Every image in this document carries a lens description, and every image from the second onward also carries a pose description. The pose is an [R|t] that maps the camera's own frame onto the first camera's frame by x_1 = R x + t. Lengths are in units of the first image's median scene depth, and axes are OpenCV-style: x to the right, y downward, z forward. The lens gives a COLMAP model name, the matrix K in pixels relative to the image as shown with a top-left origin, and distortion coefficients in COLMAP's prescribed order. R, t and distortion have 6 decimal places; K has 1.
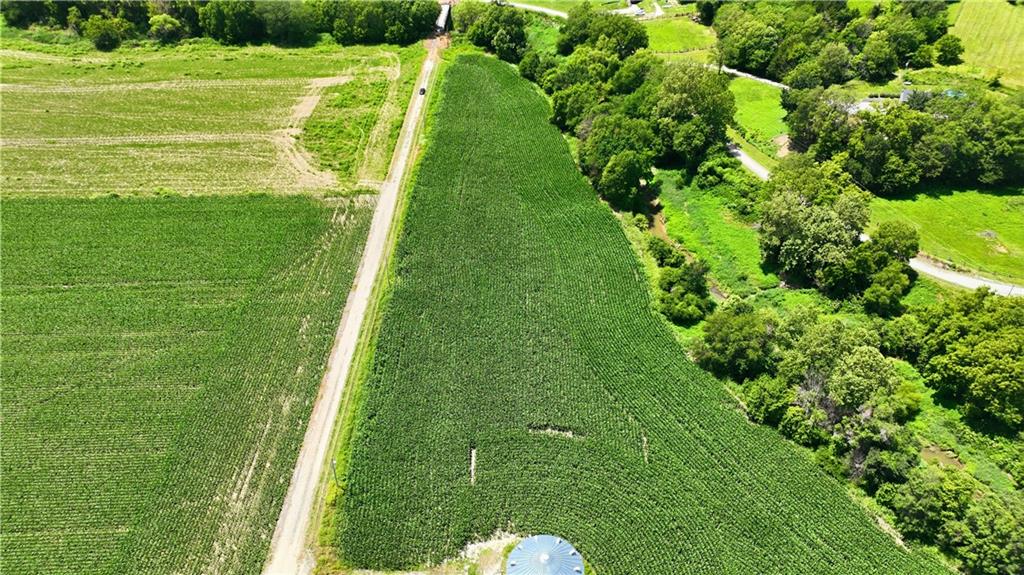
lens RADIAL K [[722.5, 0, 513.5], [0, 722.5, 286.6], [0, 0, 1]] dist [0.001614, 0.018345]
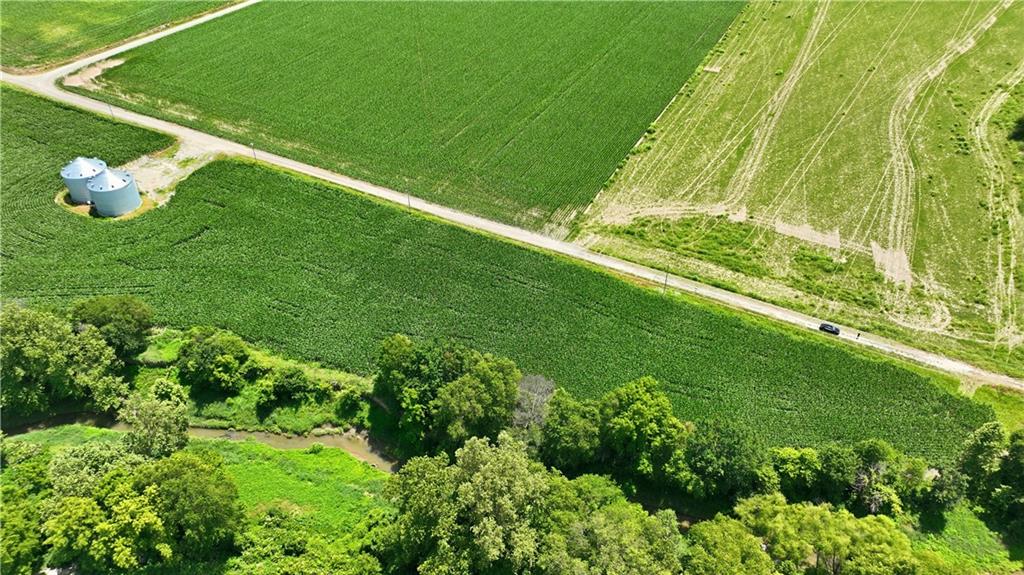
lens RADIAL K [[722.5, 0, 513.5], [0, 722.5, 286.6], [0, 0, 1]] dist [0.001614, 0.018345]
pose [[-0.460796, 0.541941, -0.702828, 0.490105], [-0.558191, 0.438704, 0.704245, -0.664462], [0.689993, 0.716826, 0.100354, 0.824113]]
